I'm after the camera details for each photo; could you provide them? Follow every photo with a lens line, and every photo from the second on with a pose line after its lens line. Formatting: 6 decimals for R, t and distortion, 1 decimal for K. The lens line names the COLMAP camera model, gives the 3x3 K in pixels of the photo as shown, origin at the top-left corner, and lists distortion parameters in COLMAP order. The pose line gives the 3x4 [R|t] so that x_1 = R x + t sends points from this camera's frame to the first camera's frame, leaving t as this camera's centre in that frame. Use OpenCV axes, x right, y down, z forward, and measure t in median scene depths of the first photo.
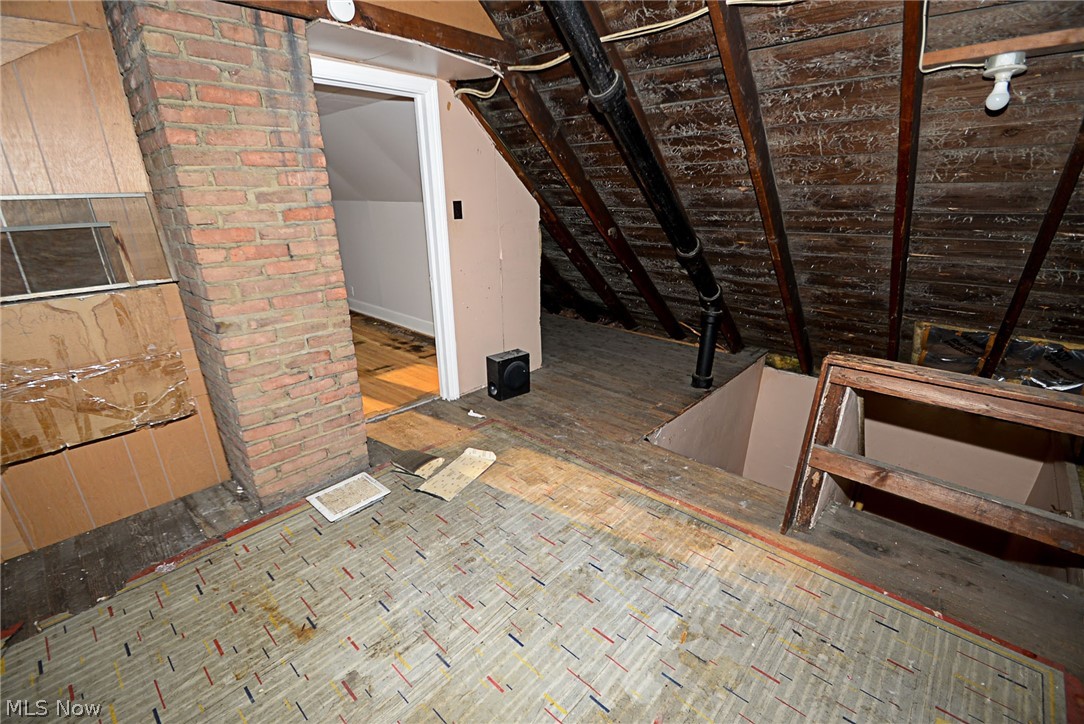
lens RADIAL K [[472.7, 0, 535.0], [0, 472.7, 366.1], [0, 0, 1]] dist [-0.008167, -0.006349]
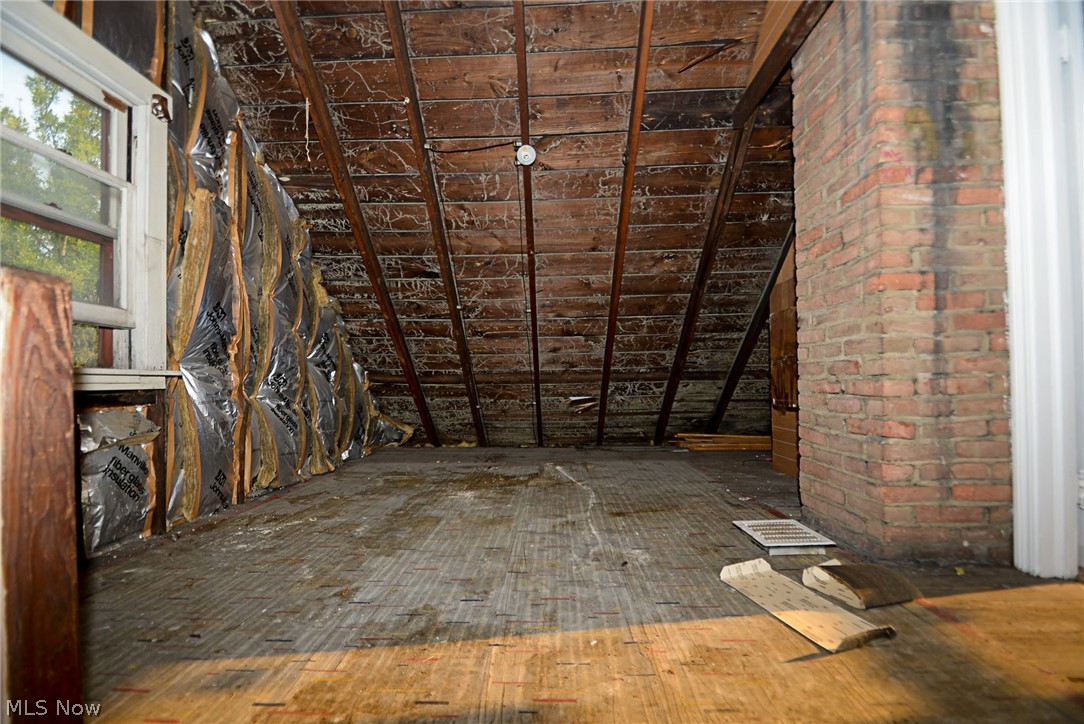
lens RADIAL K [[472.7, 0, 535.1], [0, 472.7, 371.4], [0, 0, 1]] dist [-0.008167, -0.006349]
pose [[-0.757971, 0.002406, -0.652284, 0.503760], [-0.203147, 0.949389, 0.239565, -0.106262], [0.619848, 0.314093, -0.719121, 1.392529]]
